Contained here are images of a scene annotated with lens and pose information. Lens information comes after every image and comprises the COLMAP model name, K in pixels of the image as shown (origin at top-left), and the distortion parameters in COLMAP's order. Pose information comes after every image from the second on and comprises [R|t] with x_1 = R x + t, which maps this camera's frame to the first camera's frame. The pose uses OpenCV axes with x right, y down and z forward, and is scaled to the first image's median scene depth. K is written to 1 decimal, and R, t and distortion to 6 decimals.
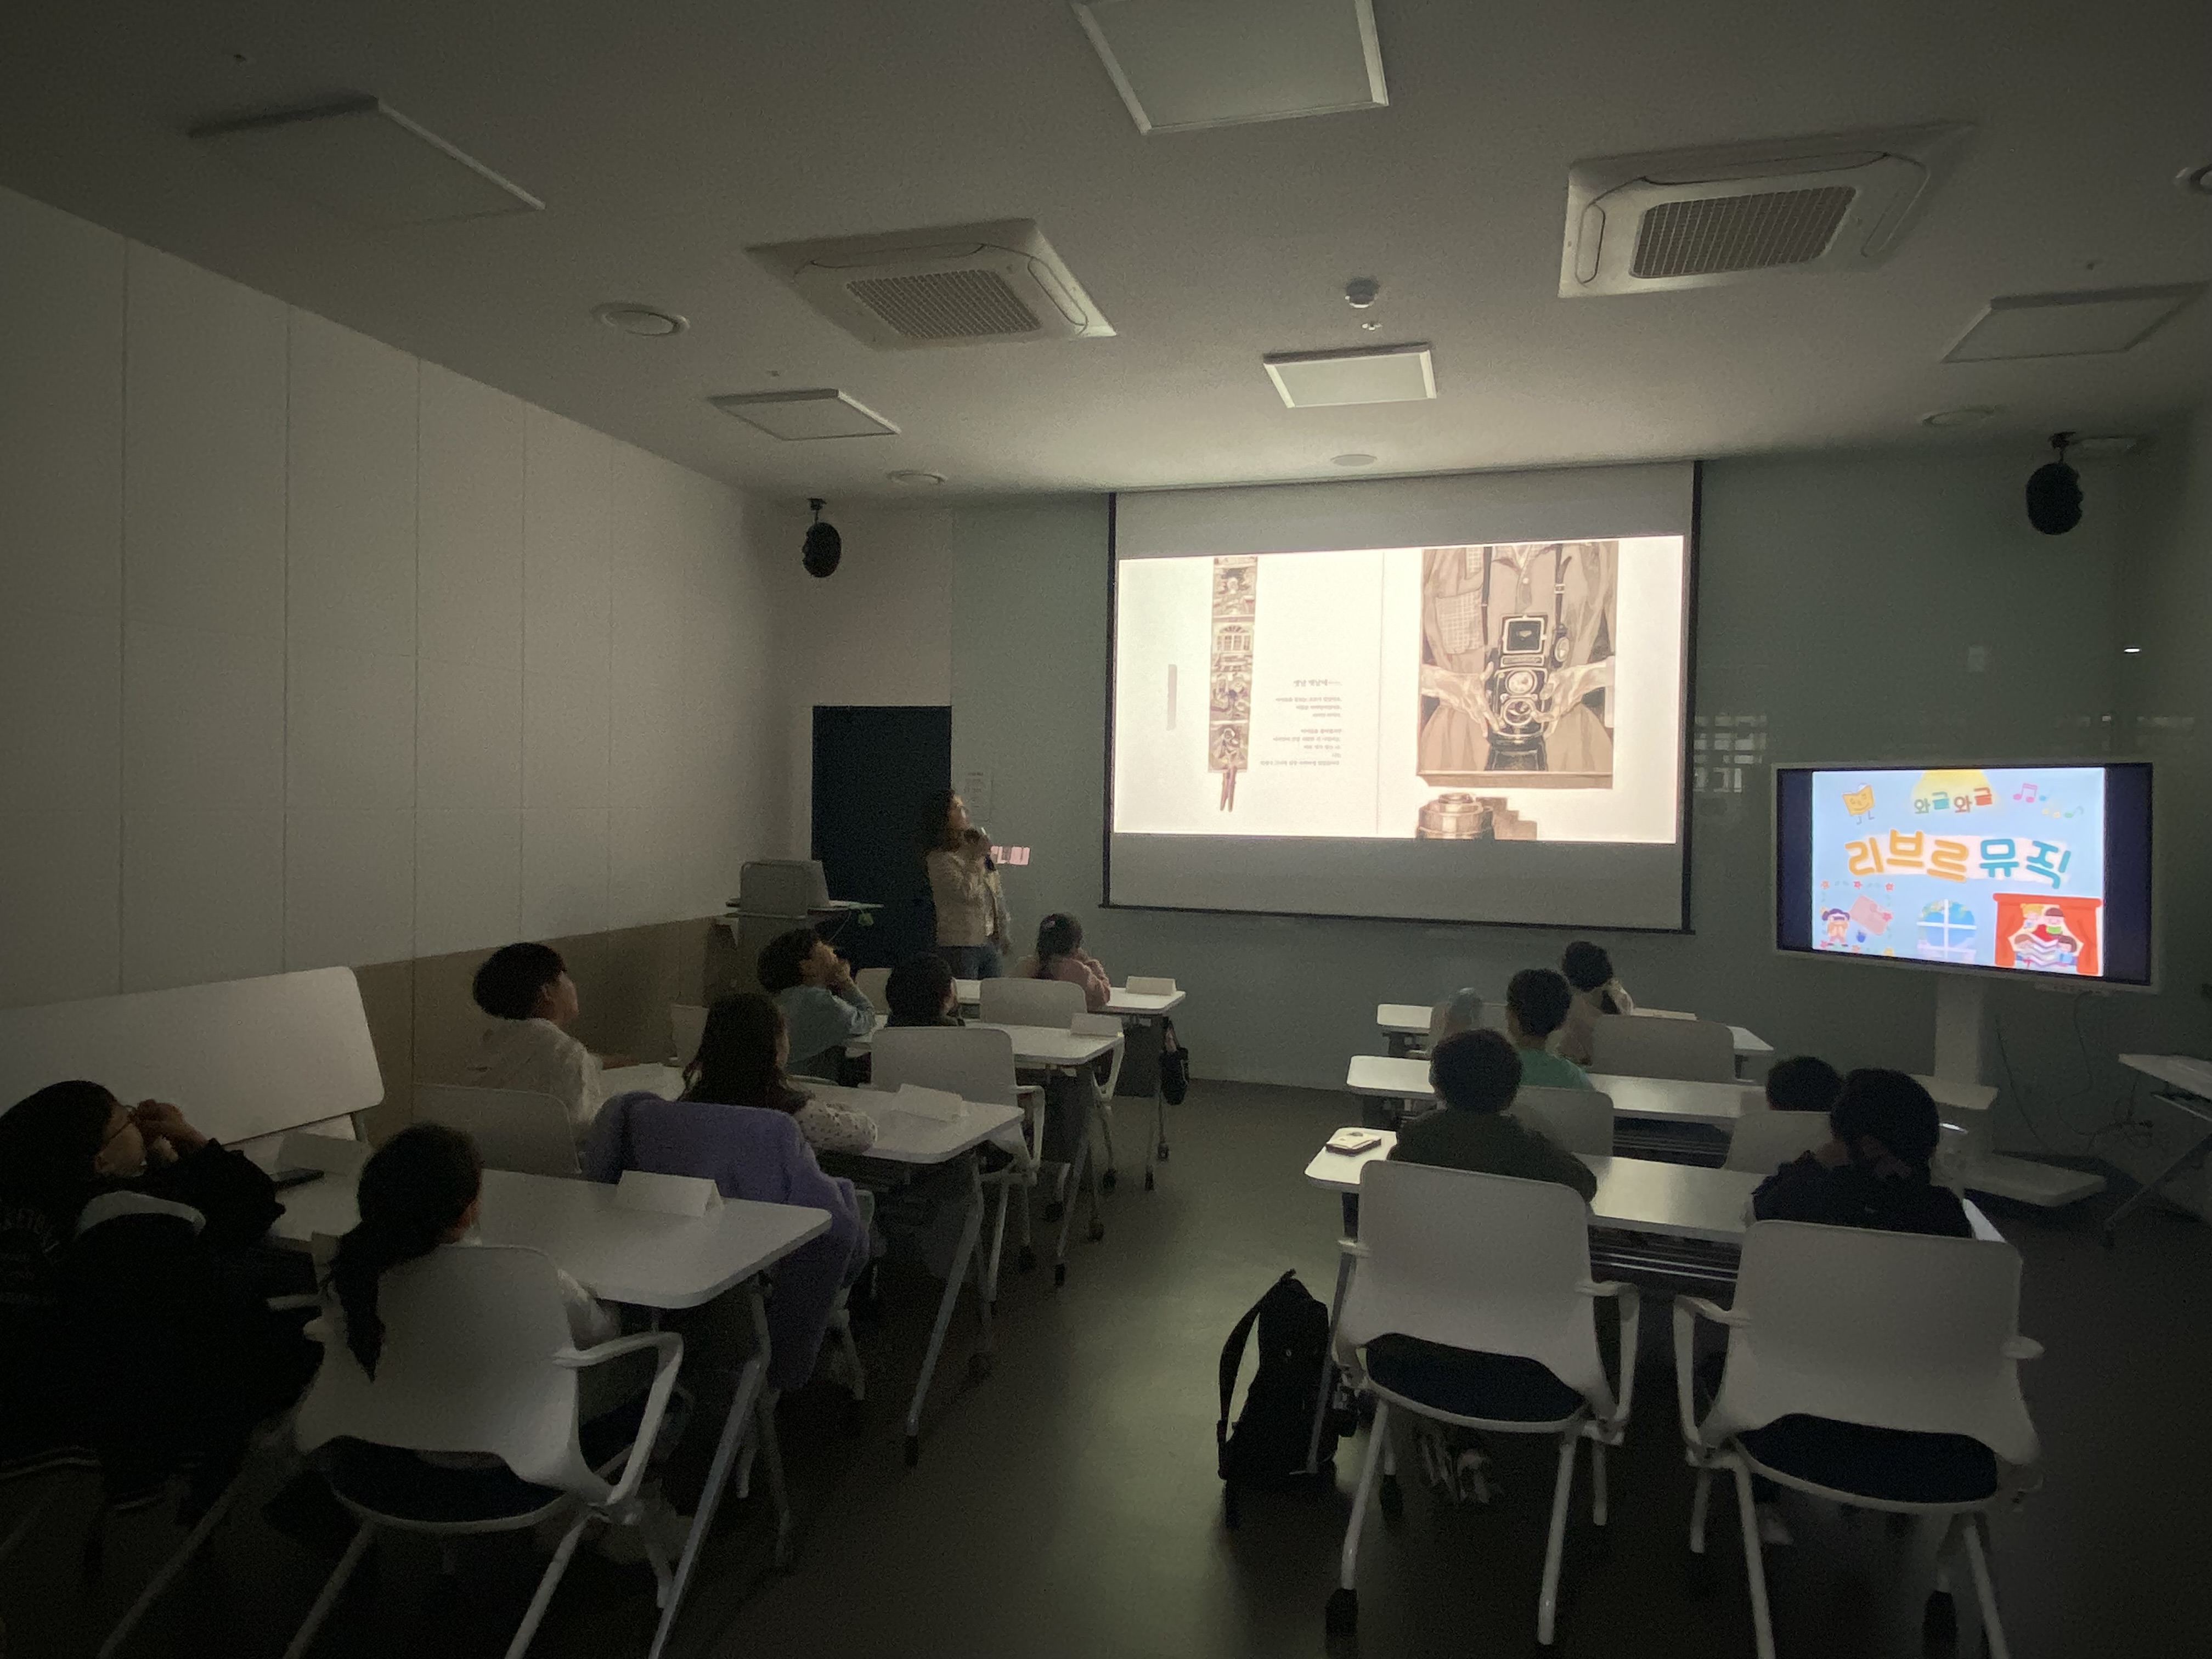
lens RADIAL K [[1320.5, 0, 1086.3], [0, 1320.5, 835.4], [0, 0, 1]] dist [0.000527, -0.019220]
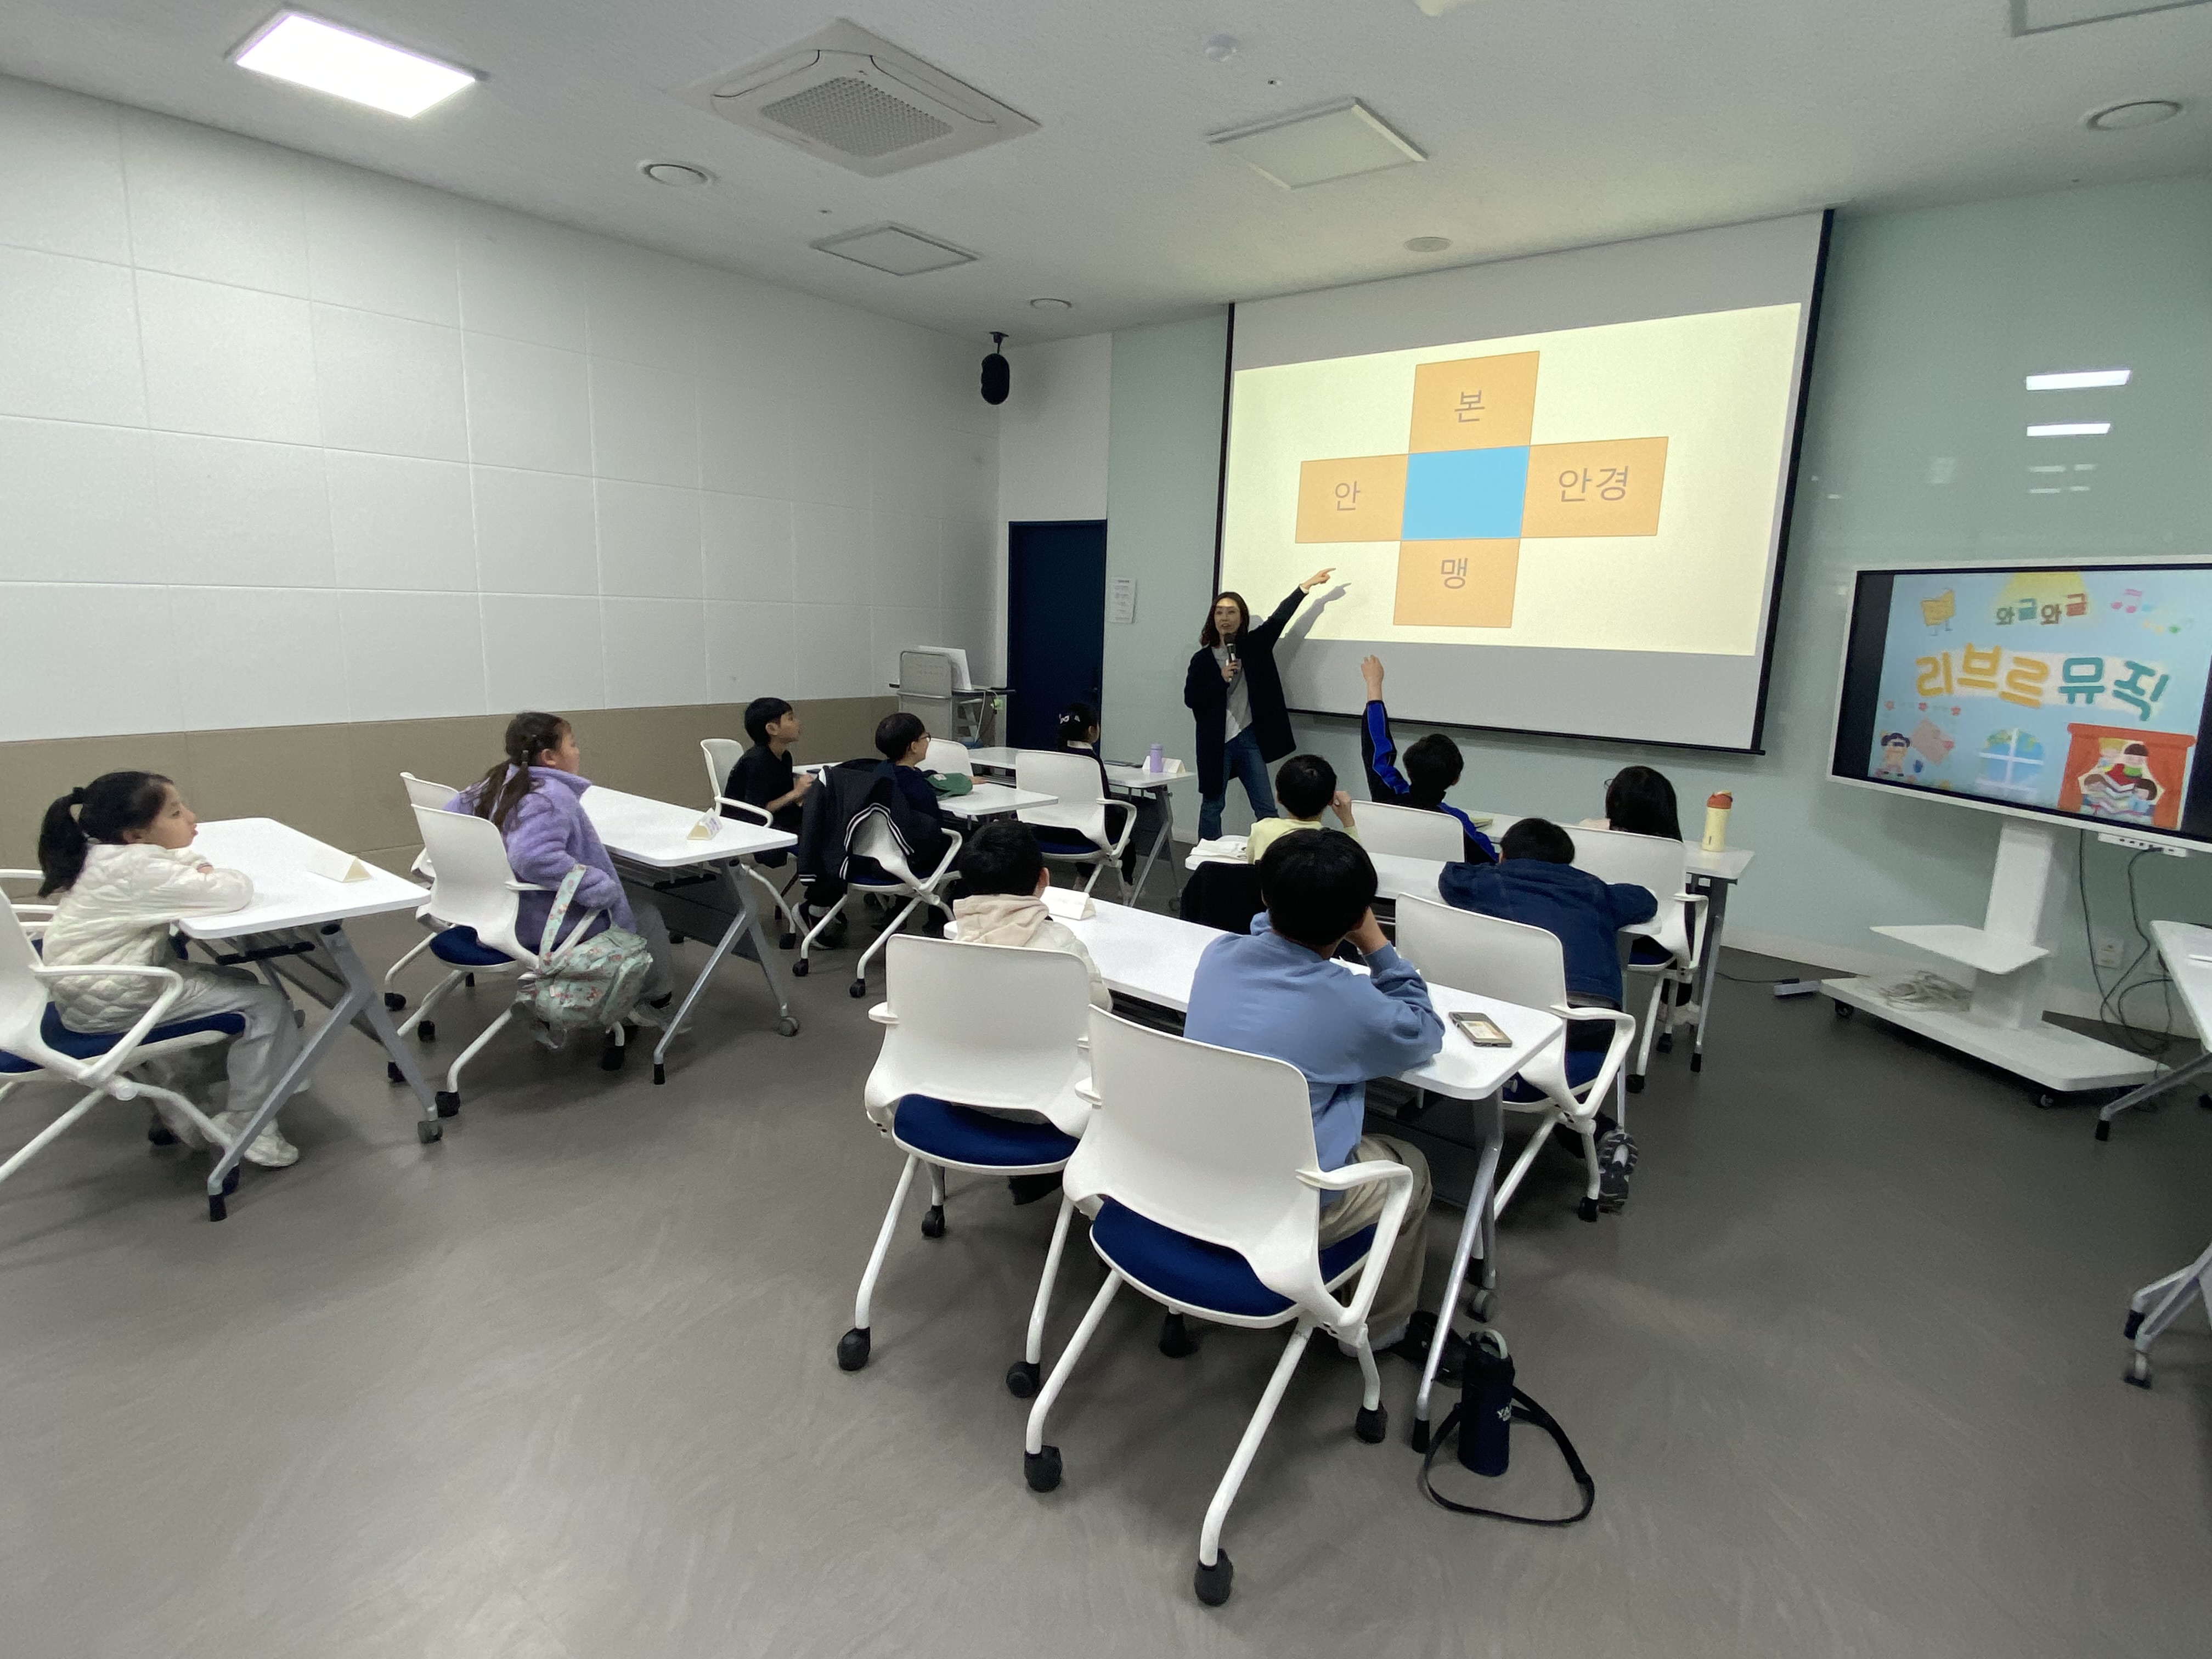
lens RADIAL K [[1110.9, 0, 1102.1], [0, 1110.9, 842.8], [0, 0, 1]] dist [-0.017435, 0.004318]
pose [[0.931164, 0.087951, -0.353833, 0.362978], [-0.026495, 0.984226, 0.174920, 0.012501], [0.363636, -0.153504, 0.918806, 0.124335]]
